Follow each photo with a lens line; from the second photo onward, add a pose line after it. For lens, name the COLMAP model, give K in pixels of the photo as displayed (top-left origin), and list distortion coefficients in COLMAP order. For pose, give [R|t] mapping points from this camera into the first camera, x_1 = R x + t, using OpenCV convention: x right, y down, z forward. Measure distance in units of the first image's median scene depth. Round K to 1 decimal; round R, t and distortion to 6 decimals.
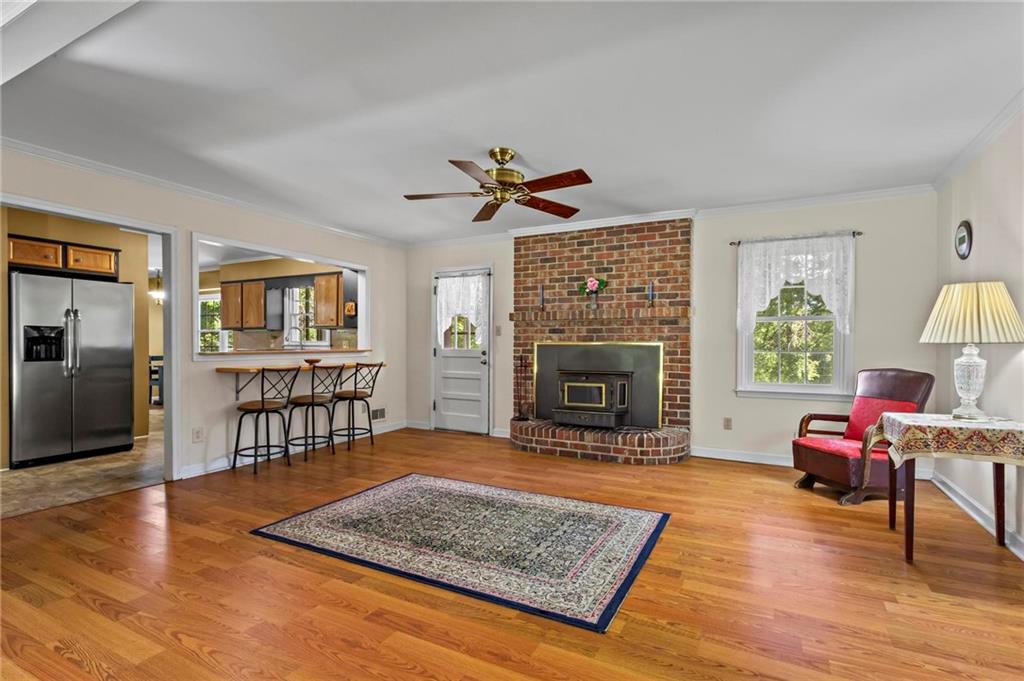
lens RADIAL K [[498.3, 0, 513.5], [0, 498.3, 346.4], [0, 0, 1]] dist [0.010928, 0.001787]
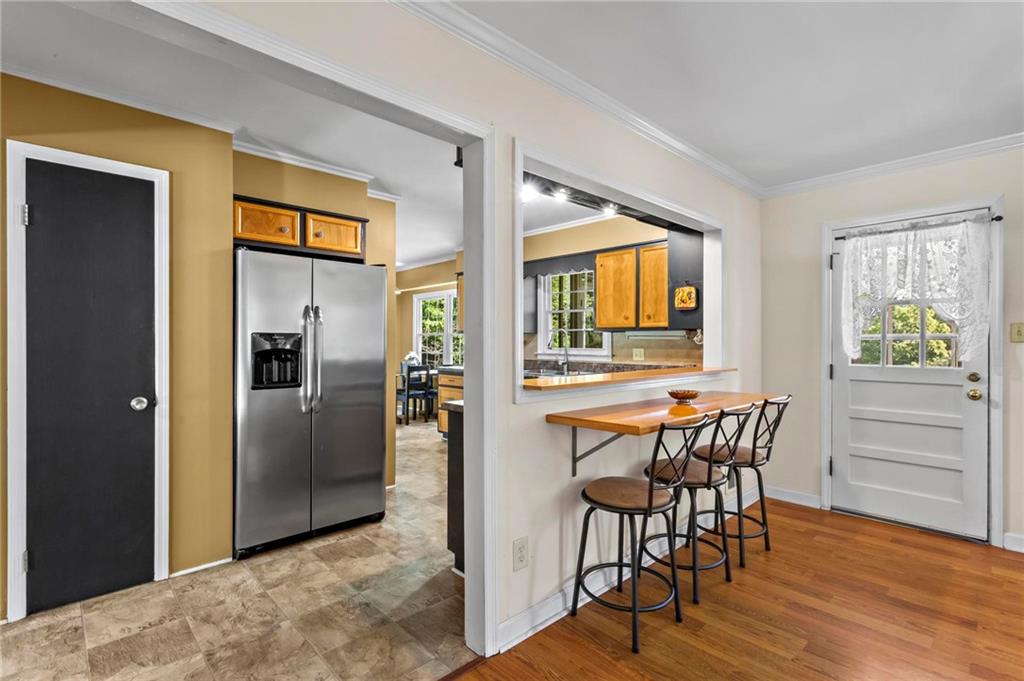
lens RADIAL K [[498.3, 0, 516.0], [0, 498.3, 343.1], [0, 0, 1]] dist [0.010928, 0.001787]
pose [[0.948079, -0.001114, -0.318032, -0.426810], [-0.000454, 0.999988, -0.004856, -0.023519], [0.318034, 0.004749, 0.948068, 0.477507]]
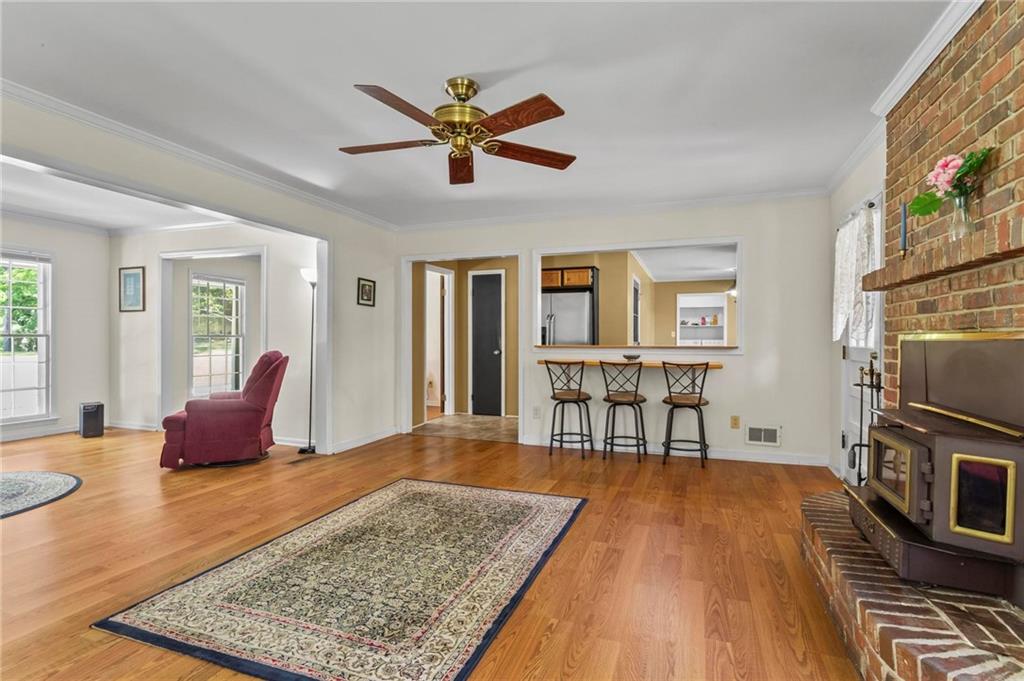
lens RADIAL K [[498.3, 0, 505.6], [0, 498.3, 341.6], [0, 0, 1]] dist [0.010928, 0.001787]
pose [[0.119683, 0.006499, -0.992791, 0.525991], [-0.005321, 0.999968, 0.005905, -0.003896], [0.992798, 0.004576, 0.119713, 0.698750]]
